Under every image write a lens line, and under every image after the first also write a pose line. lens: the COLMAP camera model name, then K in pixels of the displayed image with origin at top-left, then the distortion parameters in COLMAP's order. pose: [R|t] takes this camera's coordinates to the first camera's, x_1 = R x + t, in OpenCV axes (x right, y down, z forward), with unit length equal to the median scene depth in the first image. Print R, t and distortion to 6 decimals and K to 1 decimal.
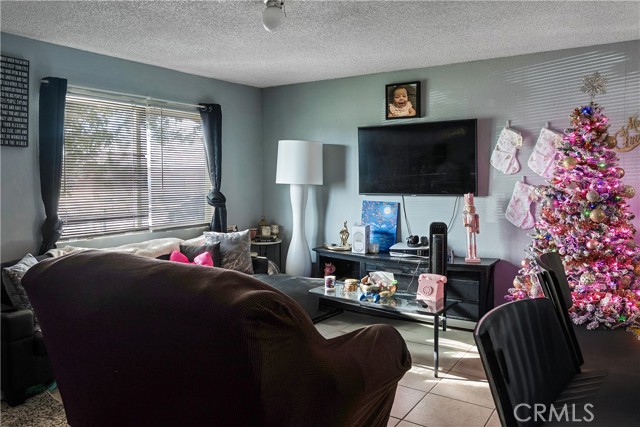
lens RADIAL K [[495.6, 0, 319.7], [0, 495.6, 198.0], [0, 0, 1]] dist [-0.004433, -0.000782]
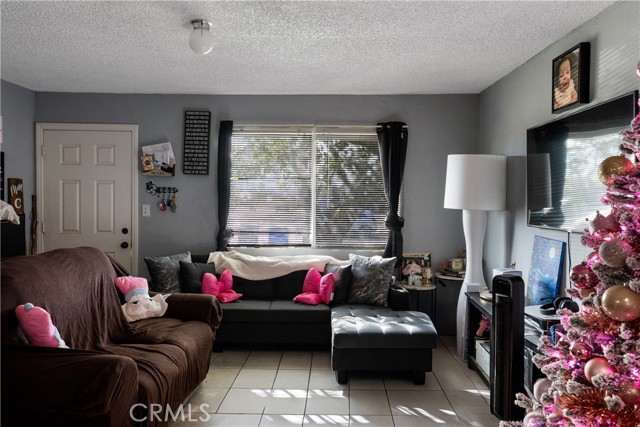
lens RADIAL K [[494.3, 0, 320.0], [0, 494.3, 213.5], [0, 0, 1]] dist [0.005163, 0.002833]
pose [[0.520441, 0.033312, -0.853248, 0.671135], [-0.047967, 0.998801, 0.009737, -0.021923], [0.852549, 0.035860, 0.521415, 0.504239]]
